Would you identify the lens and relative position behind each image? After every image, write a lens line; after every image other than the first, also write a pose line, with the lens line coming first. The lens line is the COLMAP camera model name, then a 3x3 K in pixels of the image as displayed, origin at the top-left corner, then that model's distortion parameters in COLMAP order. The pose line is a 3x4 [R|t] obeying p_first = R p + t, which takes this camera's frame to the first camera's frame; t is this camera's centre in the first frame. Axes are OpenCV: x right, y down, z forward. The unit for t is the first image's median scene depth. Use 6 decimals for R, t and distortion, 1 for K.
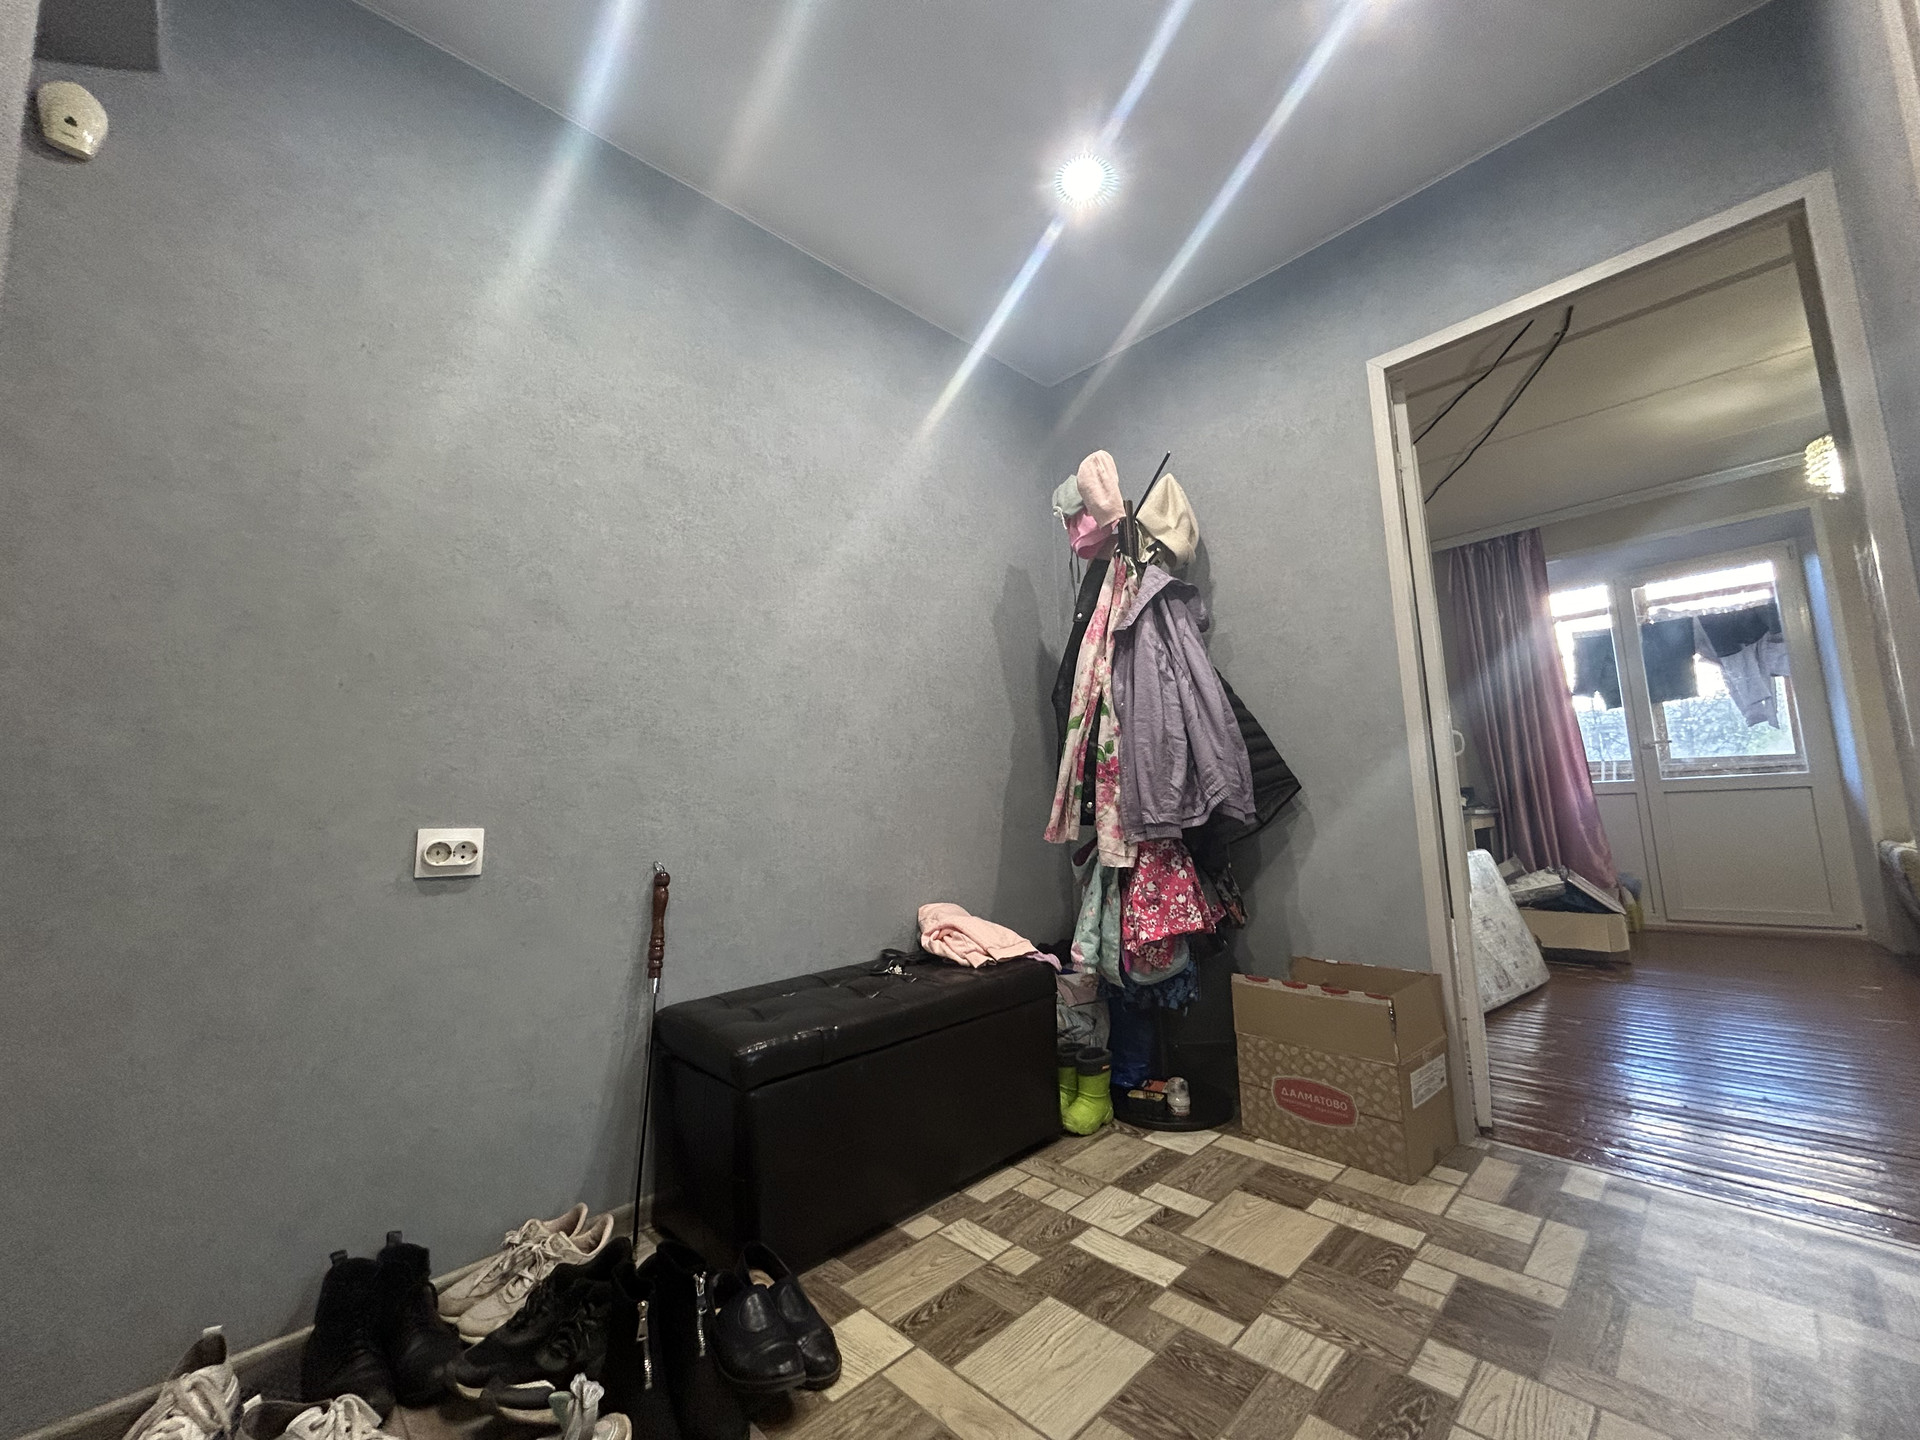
lens RADIAL K [[772.0, 0, 965.1], [0, 772.0, 715.7], [0, 0, 1]] dist [0.008642, -0.000080]
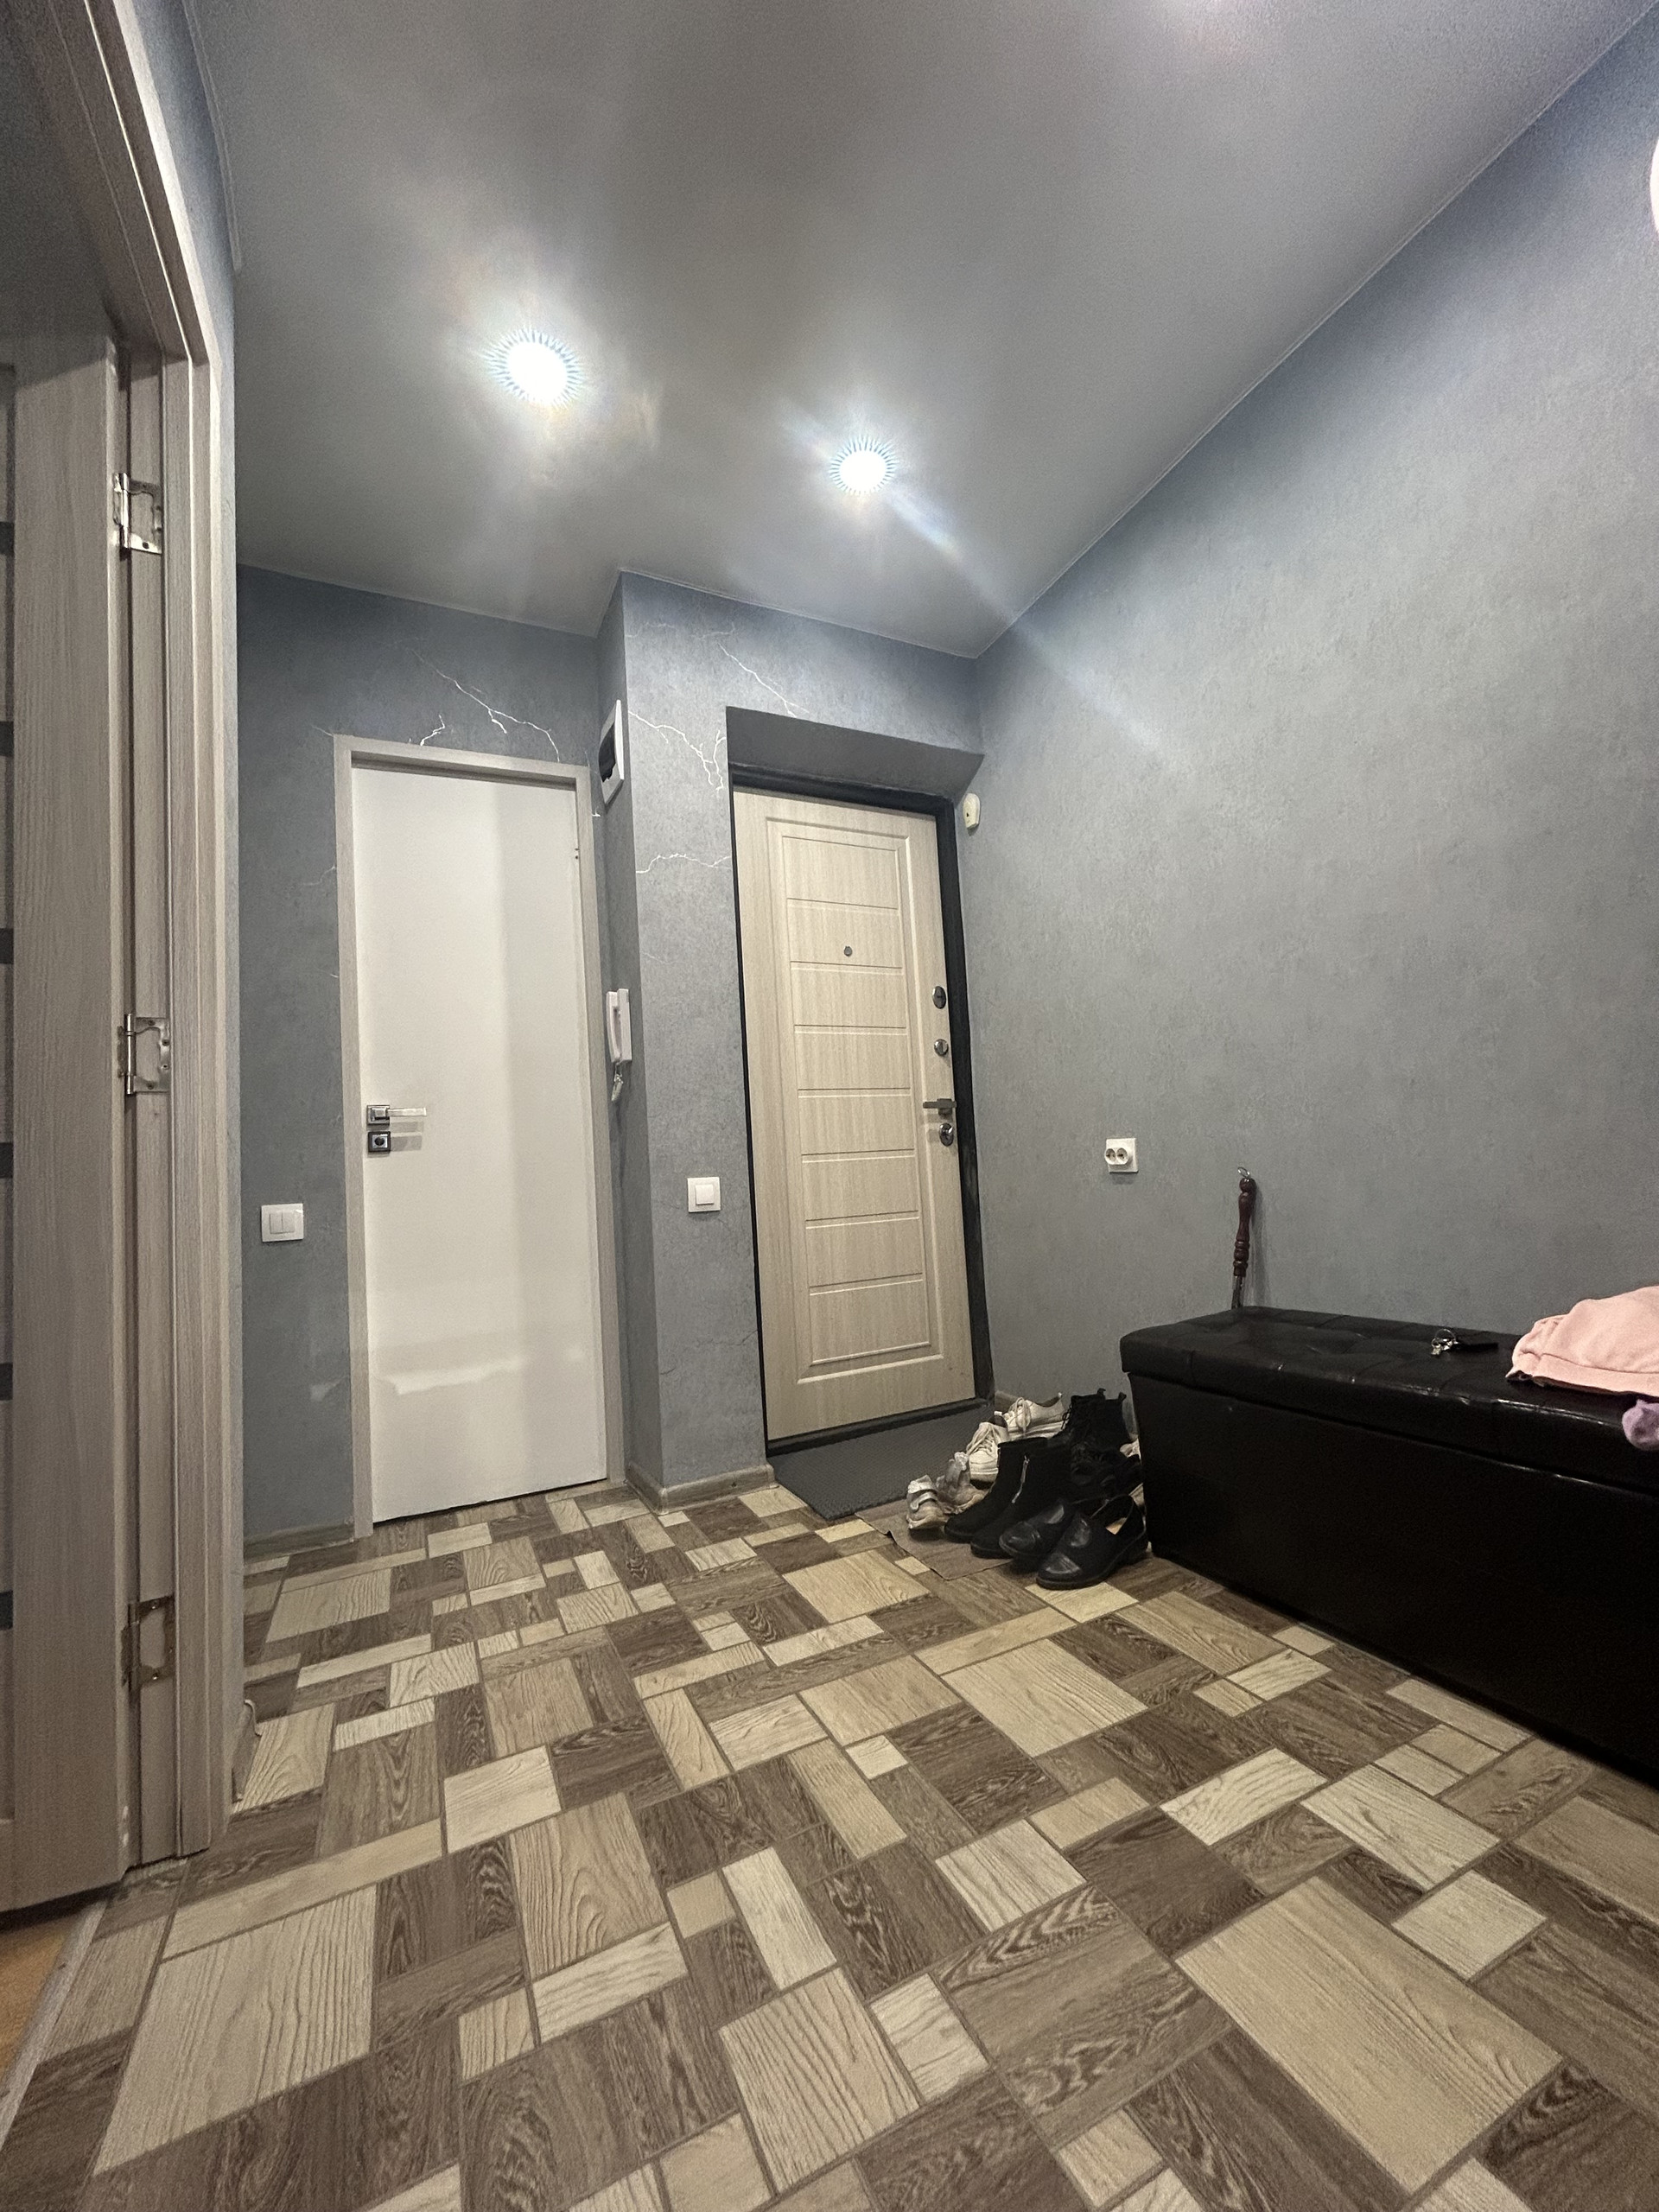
lens RADIAL K [[891.8, 0, 841.4], [0, 891.8, 1103.0], [0, 0, 1]] dist [-0.008958, 0.000059]
pose [[-0.320756, -0.000835, -0.947162, 1.065692], [0.207306, 0.975692, -0.071065, 0.093279], [0.924197, -0.219146, -0.312785, 1.066192]]
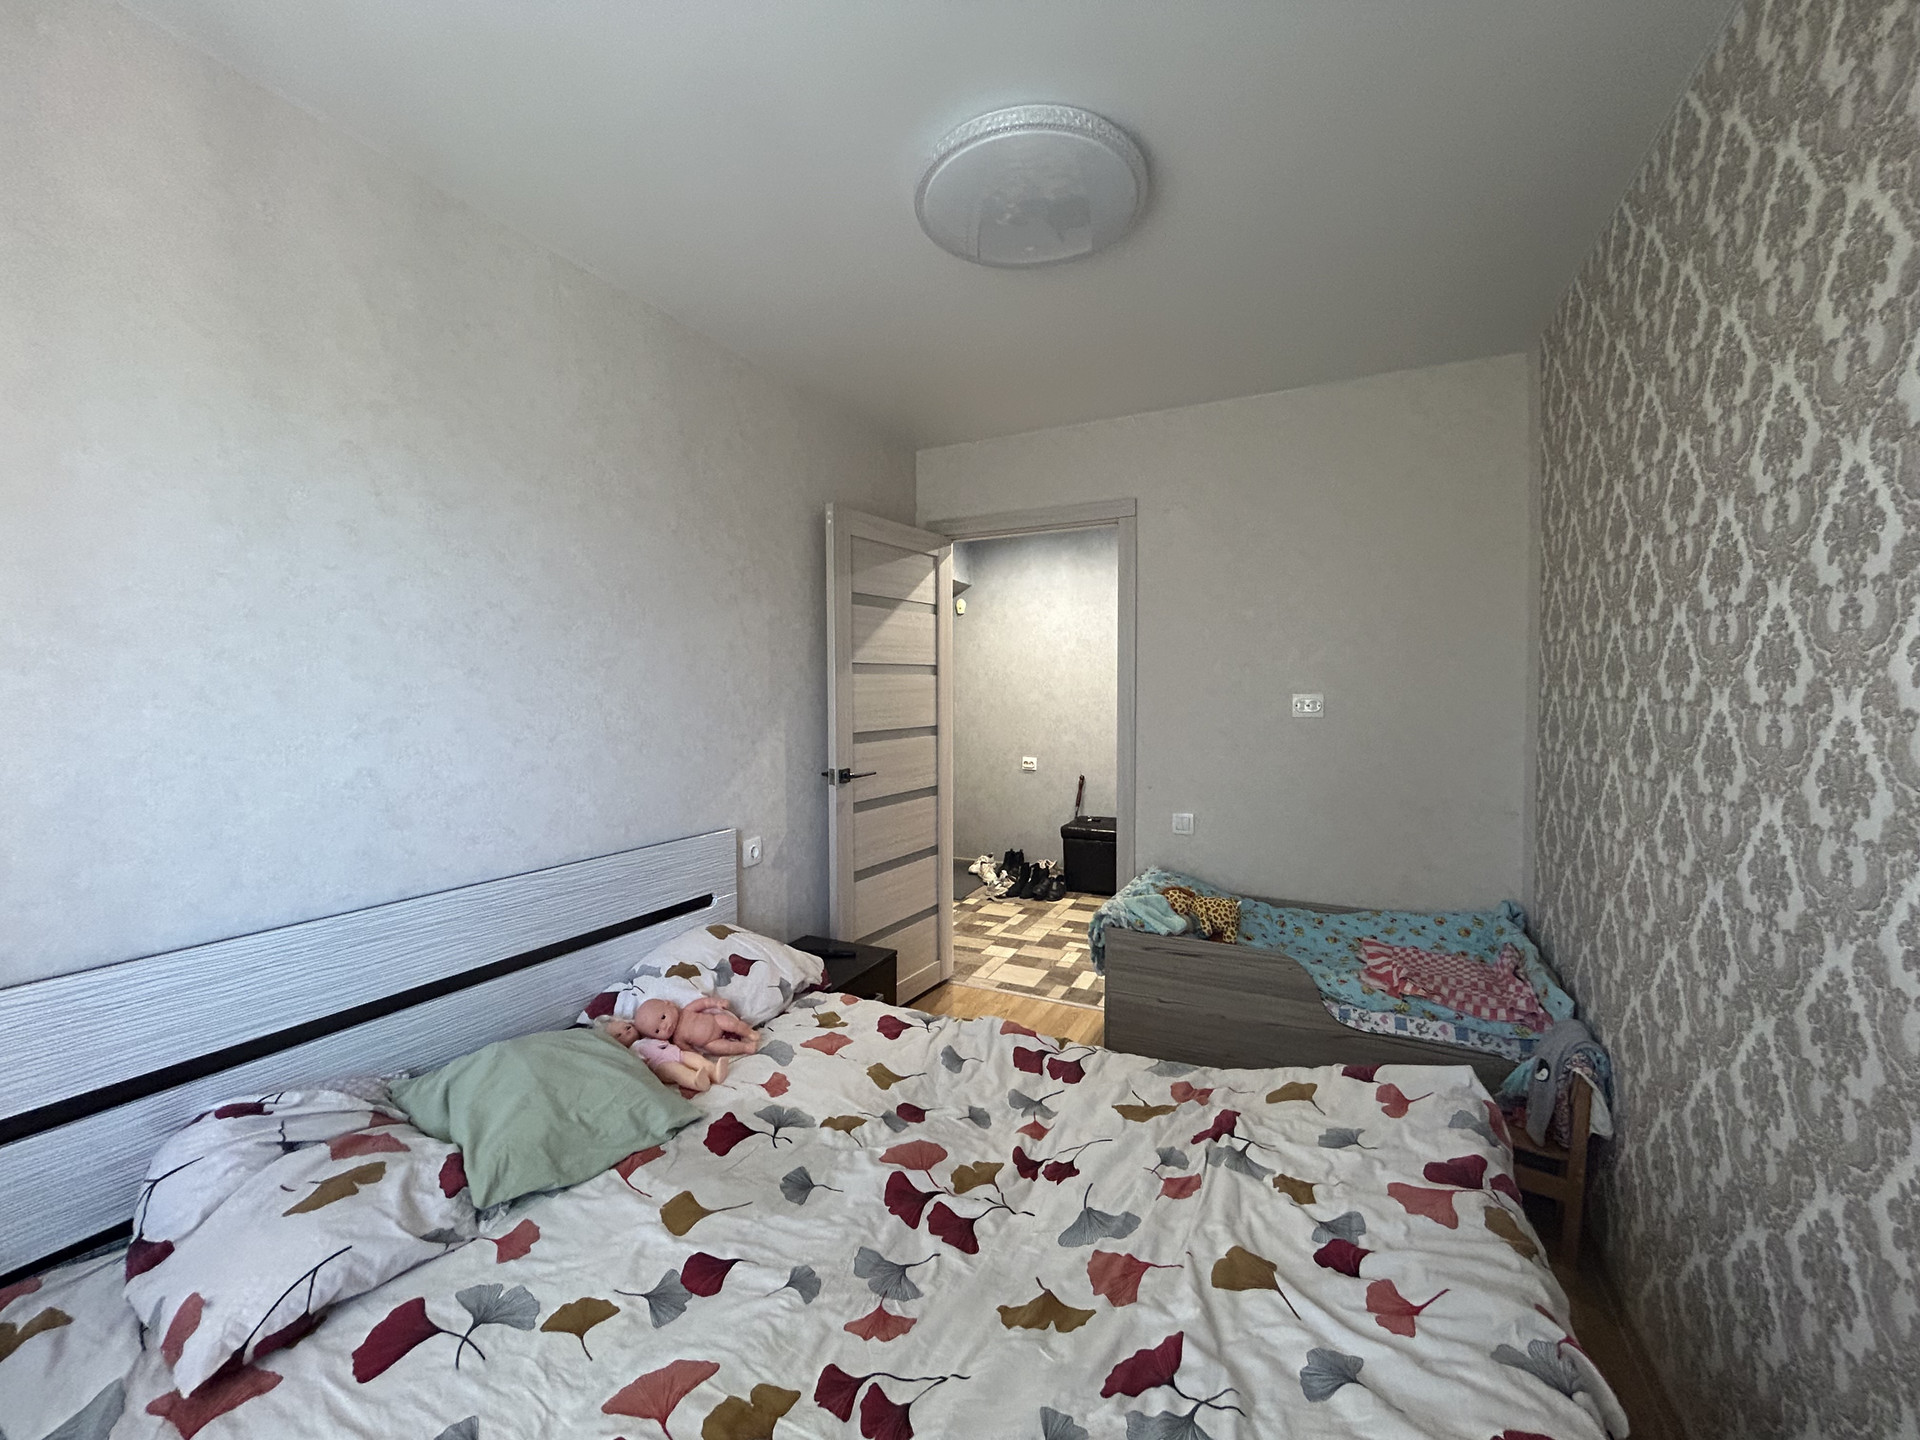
lens RADIAL K [[774.1, 0, 959.1], [0, 774.1, 714.0], [0, 0, 1]] dist [-0.008958, 0.000059]
pose [[0.329452, 0.081310, -0.940665, 2.303635], [0.116999, 0.985090, 0.126128, -0.383193], [0.936895, -0.151610, 0.315027, -0.021234]]
